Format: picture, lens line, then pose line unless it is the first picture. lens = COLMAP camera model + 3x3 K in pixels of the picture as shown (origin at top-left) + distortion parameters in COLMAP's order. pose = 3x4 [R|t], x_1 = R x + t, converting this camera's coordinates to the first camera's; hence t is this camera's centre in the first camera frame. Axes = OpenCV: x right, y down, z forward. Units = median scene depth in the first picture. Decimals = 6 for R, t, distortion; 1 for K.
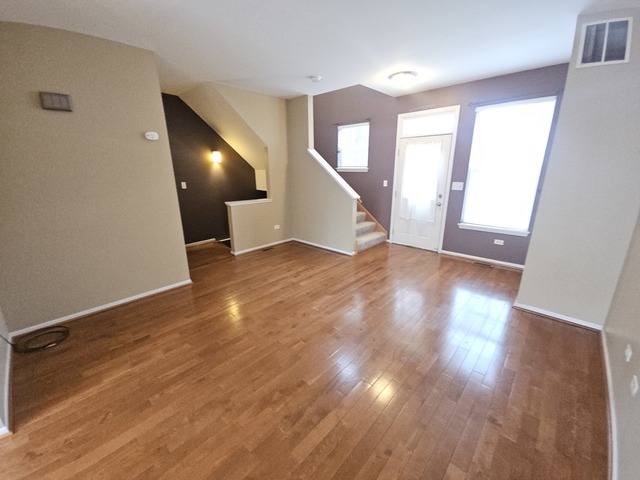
lens RADIAL K [[257.7, 0, 323.3], [0, 257.7, 241.2], [0, 0, 1]] dist [0.000955, -0.009368]
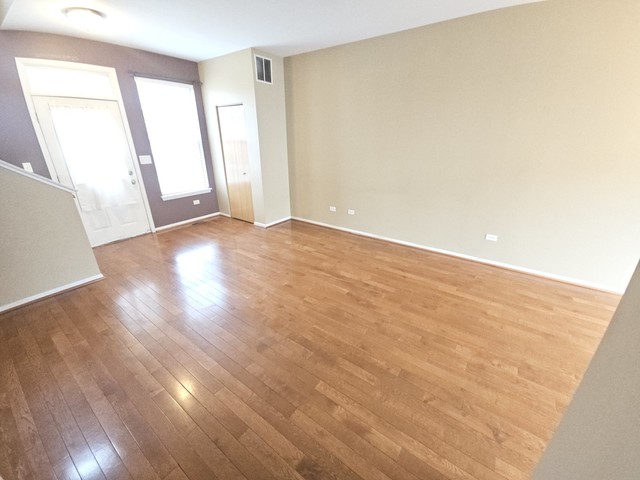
lens RADIAL K [[257.7, 0, 323.3], [0, 257.7, 241.2], [0, 0, 1]] dist [0.000955, -0.009368]
pose [[-0.117958, -0.368241, 0.922217, -0.717632], [0.268975, 0.882135, 0.386640, -0.174635], [-0.955897, 0.293660, -0.005007, 0.579611]]
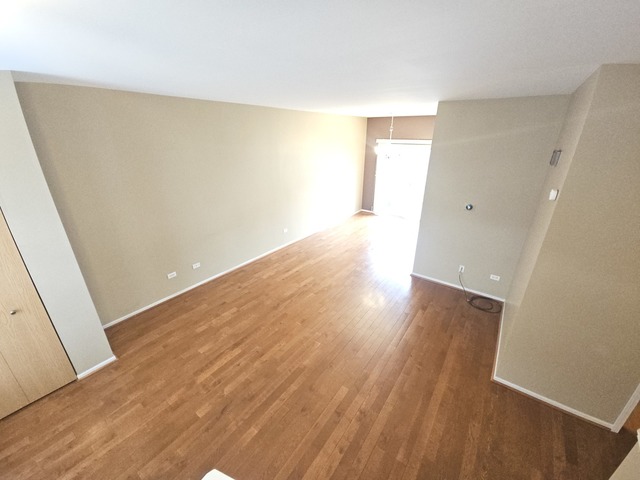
lens RADIAL K [[257.7, 0, 323.3], [0, 257.7, 241.2], [0, 0, 1]] dist [0.000955, -0.009368]
pose [[-0.993169, 0.039180, -0.109912, 0.040899], [-0.036790, 0.788756, 0.613604, -0.614563], [0.110735, 0.613456, -0.781926, 1.330674]]
